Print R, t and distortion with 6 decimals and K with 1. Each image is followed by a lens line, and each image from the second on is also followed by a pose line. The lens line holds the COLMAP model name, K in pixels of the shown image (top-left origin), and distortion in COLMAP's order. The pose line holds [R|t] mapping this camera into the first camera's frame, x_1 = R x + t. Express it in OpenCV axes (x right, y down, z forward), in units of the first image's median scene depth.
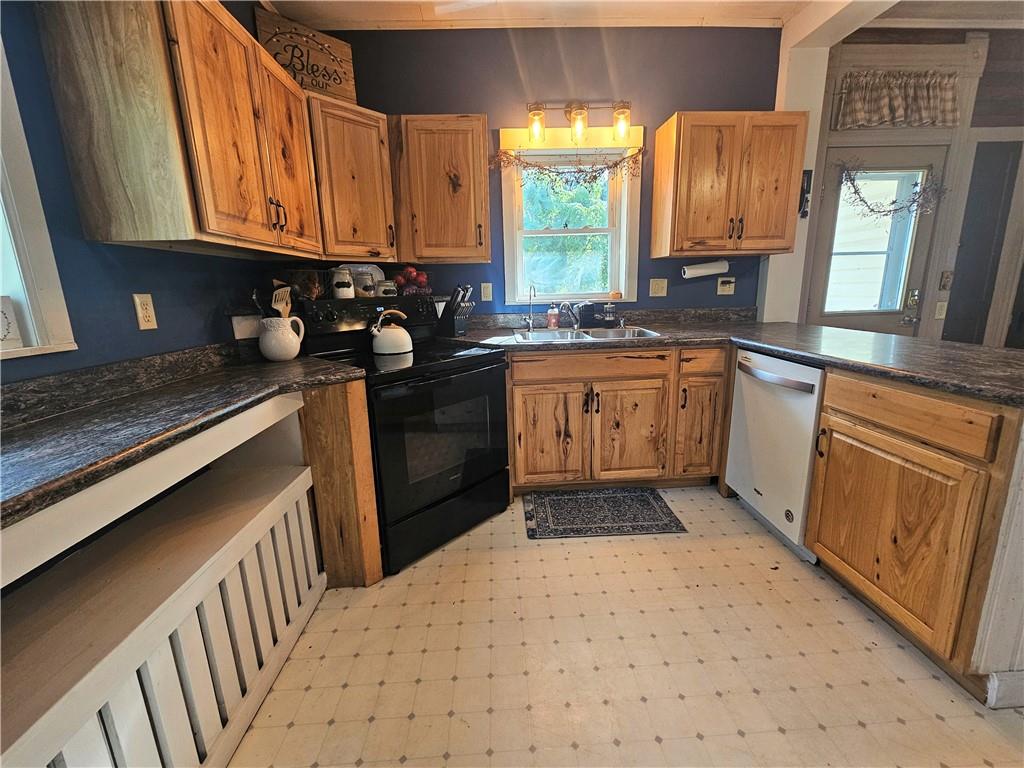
lens RADIAL K [[422.1, 0, 513.8], [0, 422.1, 374.2], [0, 0, 1]] dist [-0.002830, -0.000261]
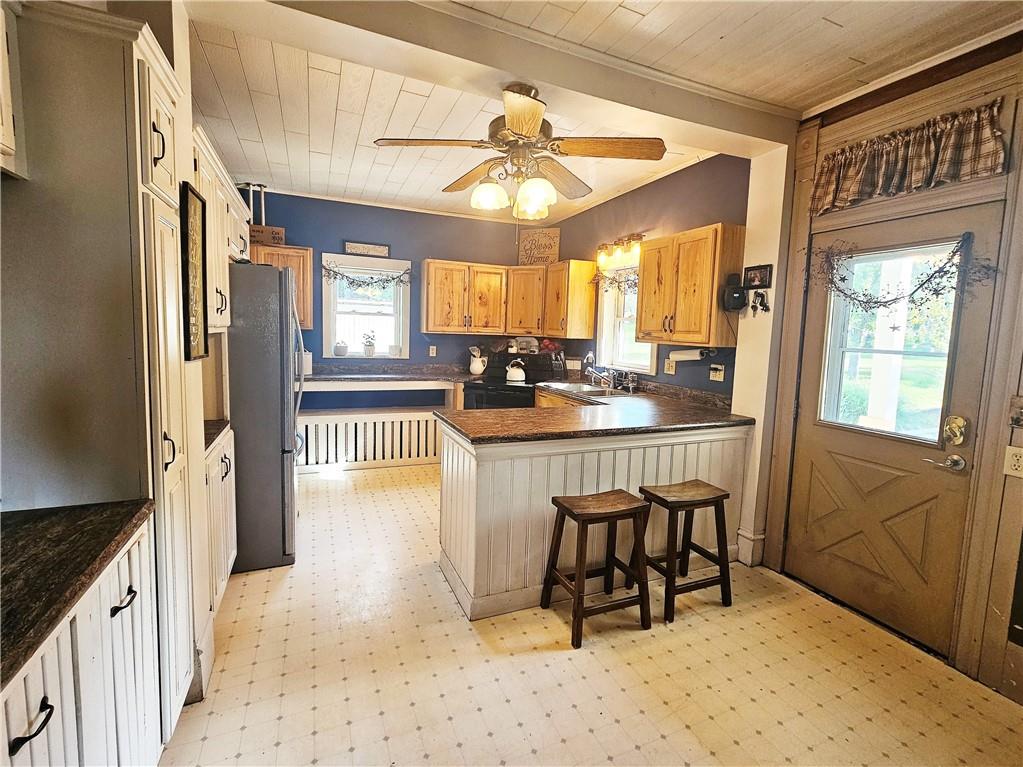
lens RADIAL K [[461.9, 0, 508.5], [0, 461.9, 375.3], [0, 0, 1]] dist [-0.018624, 0.000707]
pose [[0.343802, 0.130248, -0.929965, 1.719721], [-0.230706, 0.971696, 0.050802, -0.175714], [0.910261, 0.197083, 0.364121, 0.141973]]
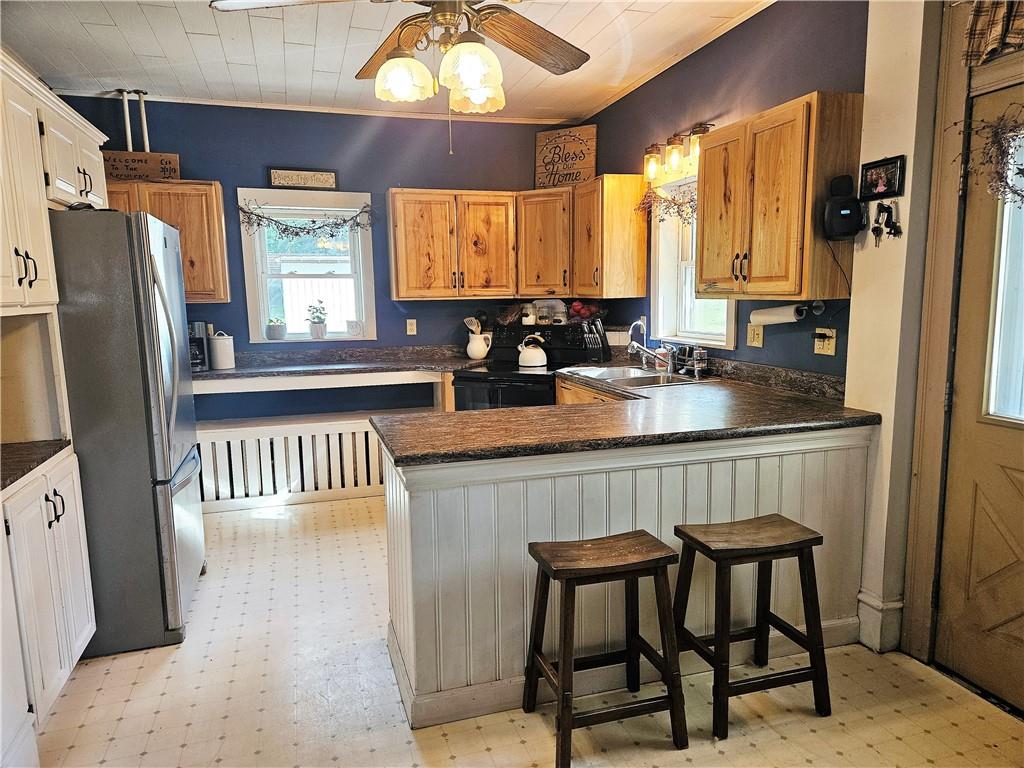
lens RADIAL K [[679.8, 0, 503.6], [0, 679.8, 393.5], [0, 0, 1]] dist [0.042841, -0.040670]
pose [[0.245076, 0.167879, -0.954858, 1.734081], [-0.185921, 0.974752, 0.123658, -0.210387], [0.951510, 0.147223, 0.270100, 0.319903]]
